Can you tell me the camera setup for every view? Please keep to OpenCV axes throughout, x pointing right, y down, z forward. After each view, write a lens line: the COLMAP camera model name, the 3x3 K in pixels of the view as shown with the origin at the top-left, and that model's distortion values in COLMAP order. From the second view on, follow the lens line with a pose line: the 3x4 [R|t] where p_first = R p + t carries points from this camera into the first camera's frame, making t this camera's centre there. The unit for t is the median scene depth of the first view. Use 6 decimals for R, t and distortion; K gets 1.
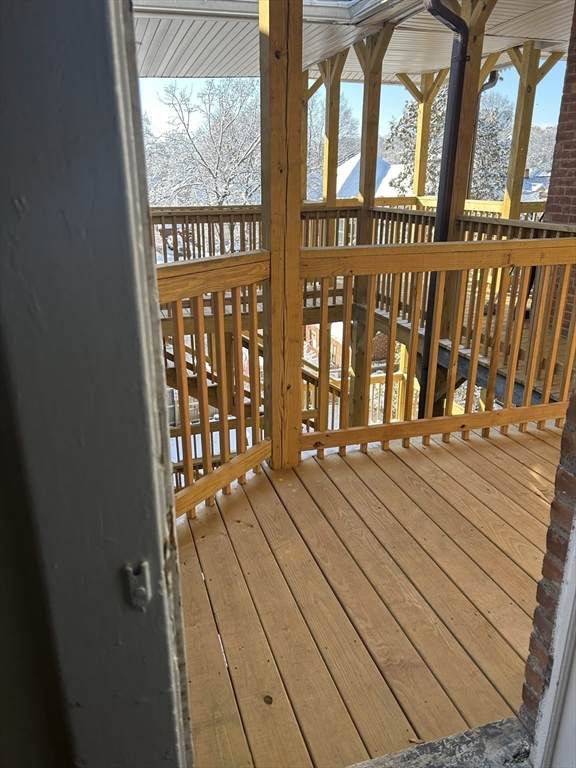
lens RADIAL K [[553.1, 0, 297.8], [0, 553.1, 376.2], [0, 0, 1]] dist [0.074385, -0.090522]
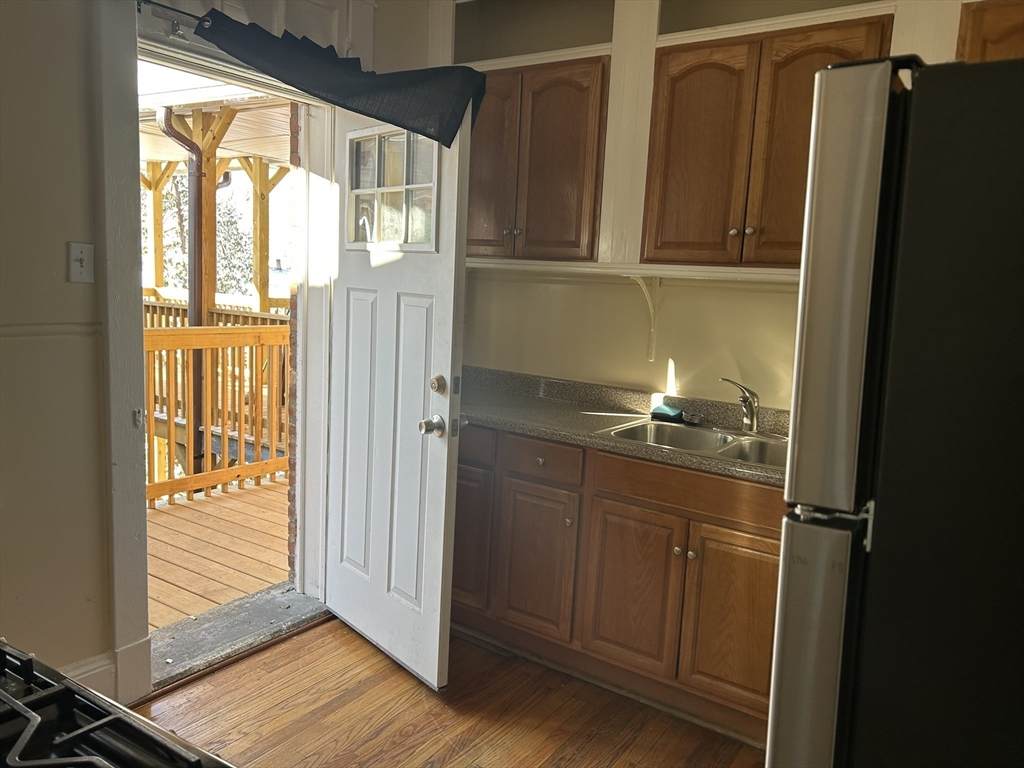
lens RADIAL K [[813.4, 0, 512.0], [0, 813.4, 384.0], [0, 0, 1]] dist [0.046630, -0.002822]
pose [[0.802752, -0.045619, 0.594565, -0.160791], [0.158552, 0.977508, -0.139067, 0.140382], [-0.574848, 0.205906, 0.791930, -0.463509]]
